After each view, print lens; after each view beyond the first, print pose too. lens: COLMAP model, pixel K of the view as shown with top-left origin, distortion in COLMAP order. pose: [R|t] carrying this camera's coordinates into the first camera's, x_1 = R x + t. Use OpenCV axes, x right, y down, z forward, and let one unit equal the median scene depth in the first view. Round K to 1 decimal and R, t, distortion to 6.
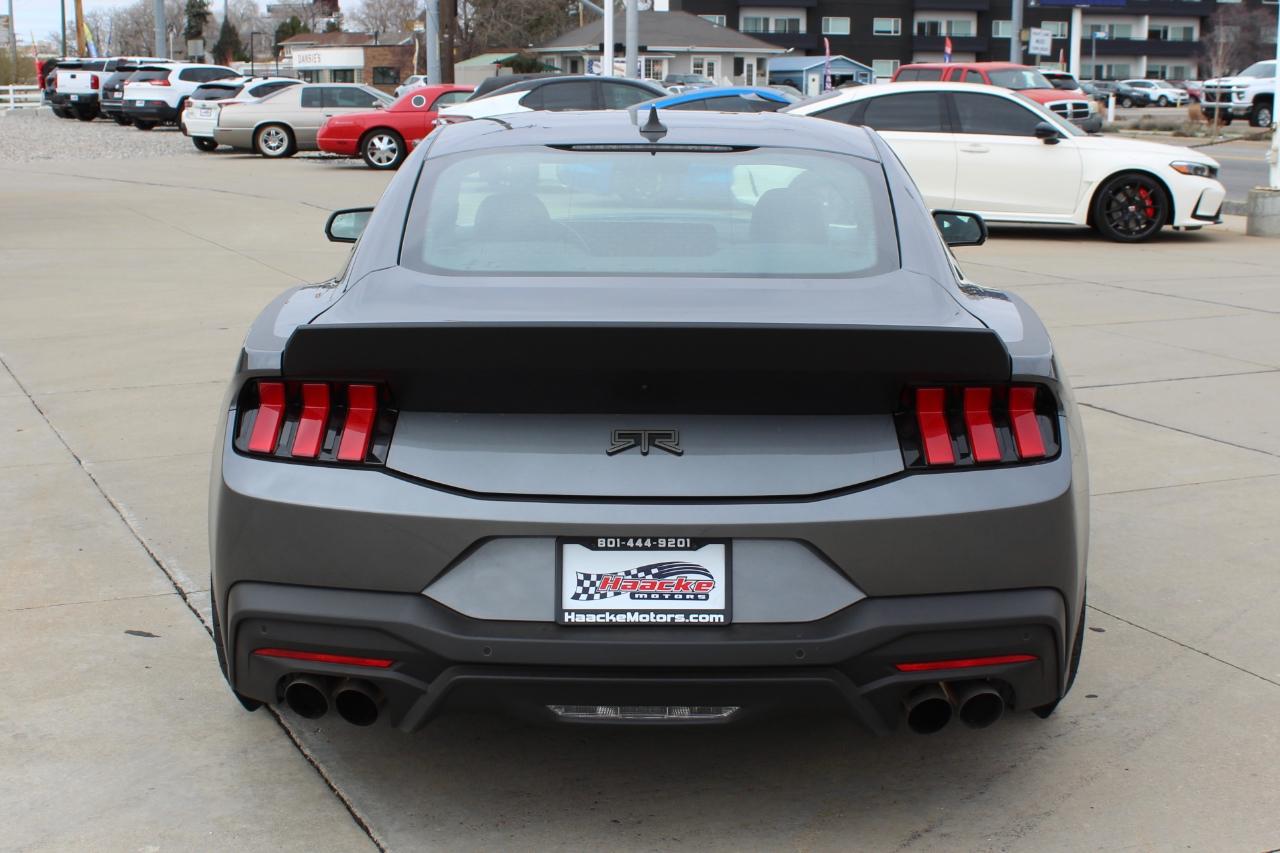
lens RADIAL K [[1801.9, 0, 616.0], [0, 1801.9, 469.2], [0, 0, 1]] dist [-0.132941, 0.183186]
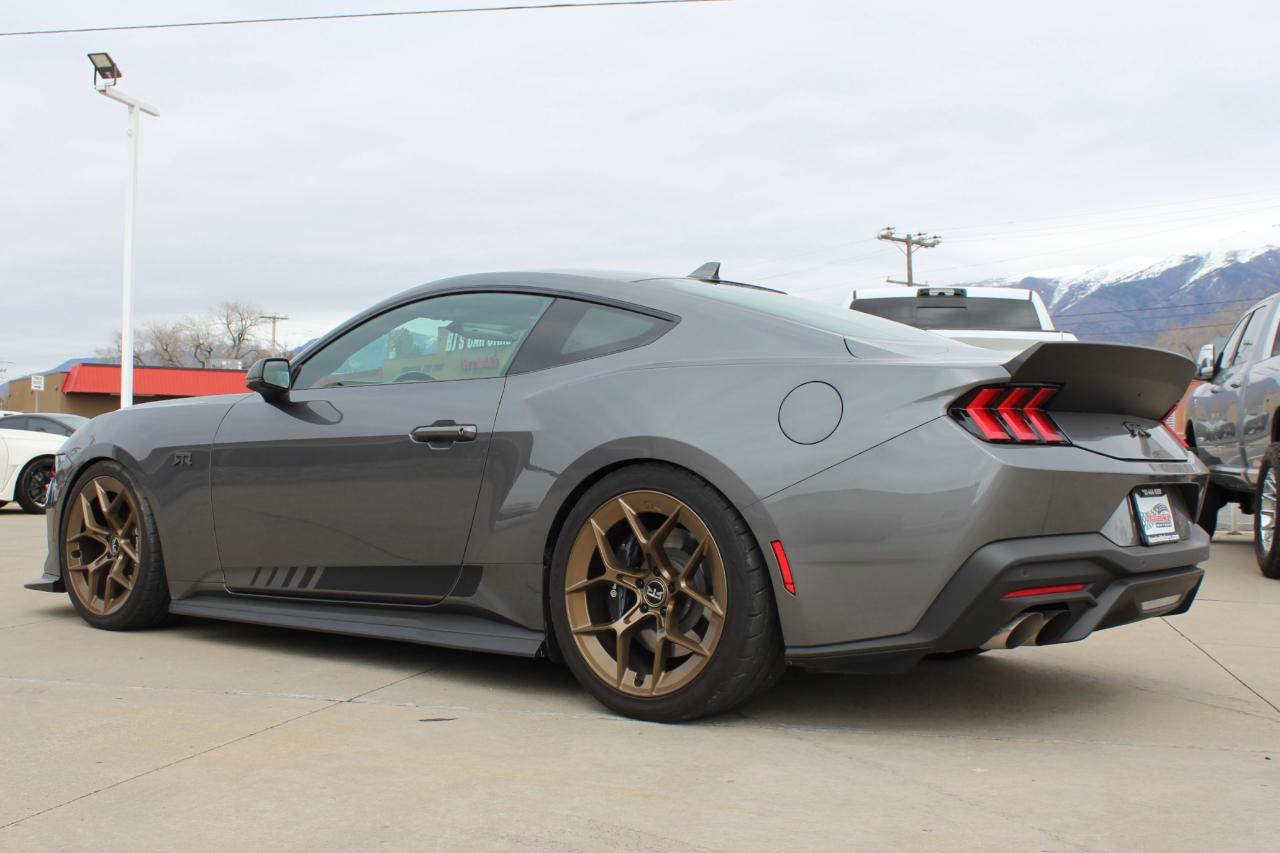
lens RADIAL K [[1426.6, 0, 609.3], [0, 1426.6, 477.6], [0, 0, 1]] dist [-0.130019, 0.017848]
pose [[0.622530, -0.004207, 0.782585, -1.227090], [0.151844, 0.981632, -0.115511, 0.097002], [-0.767724, 0.190740, 0.611734, 0.608680]]
